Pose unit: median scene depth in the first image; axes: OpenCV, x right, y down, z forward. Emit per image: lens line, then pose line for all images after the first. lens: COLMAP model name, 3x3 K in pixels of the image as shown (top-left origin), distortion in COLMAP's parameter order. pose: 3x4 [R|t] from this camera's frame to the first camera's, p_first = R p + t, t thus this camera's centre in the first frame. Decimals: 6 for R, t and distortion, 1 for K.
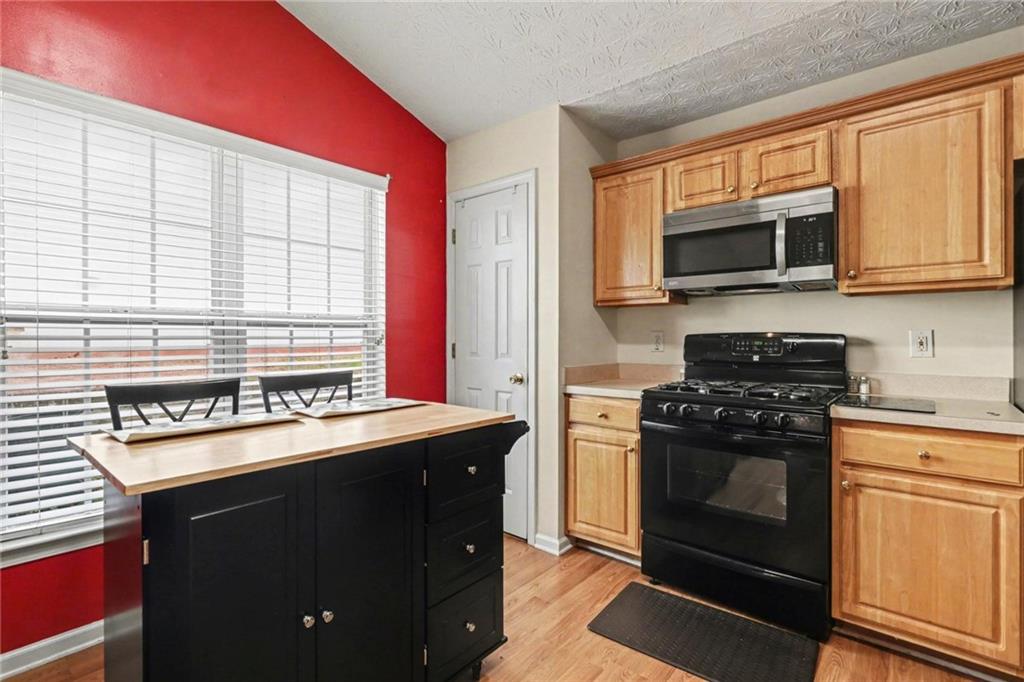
lens RADIAL K [[472.7, 0, 508.1], [0, 472.7, 336.1], [0, 0, 1]] dist [0.001515, 0.000147]
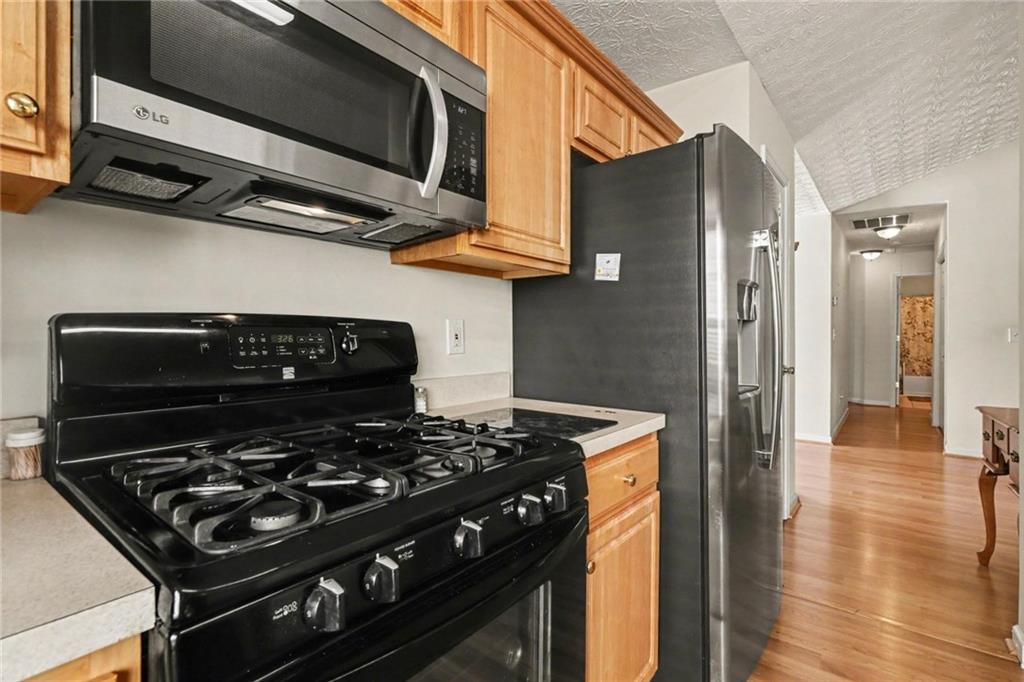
lens RADIAL K [[472.7, 0, 508.1], [0, 472.7, 336.1], [0, 0, 1]] dist [0.001515, 0.000147]
pose [[-0.043820, -0.003855, 0.999032, 0.077791], [-0.005289, 0.999979, 0.003626, 0.009698], [-0.999025, -0.005125, -0.043839, 0.814219]]
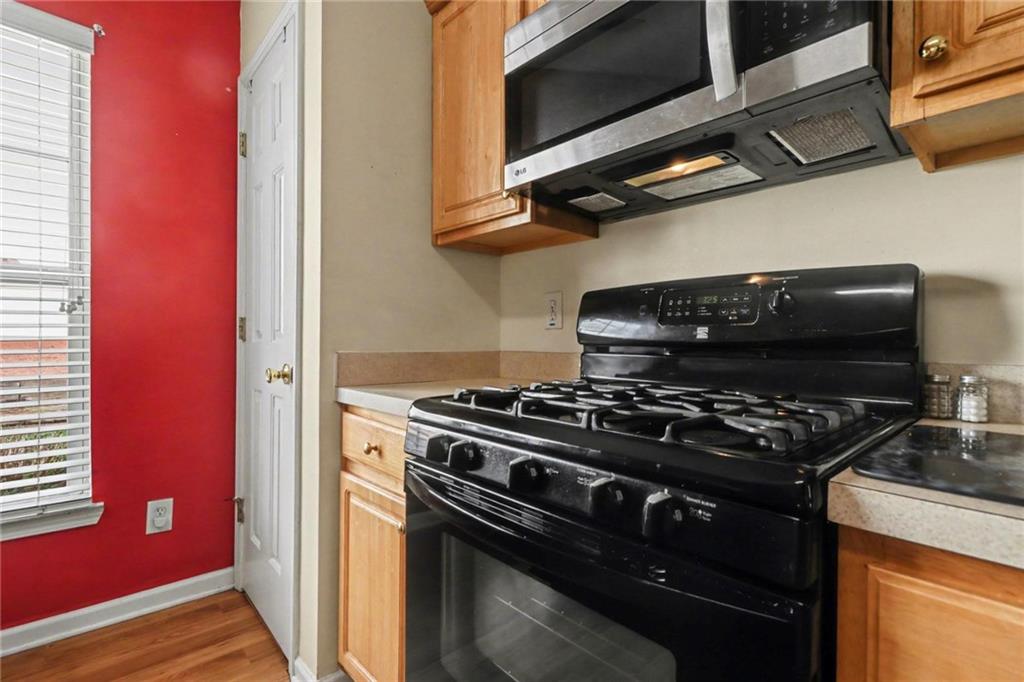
lens RADIAL K [[484.6, 0, 512.0], [0, 484.6, 341.0], [0, 0, 1]] dist [0.013651, -0.000157]
pose [[0.994548, 0.004444, -0.104181, 0.392418], [-0.003753, 0.999970, 0.006822, 0.051730], [0.104208, -0.006394, 0.994535, 0.524002]]
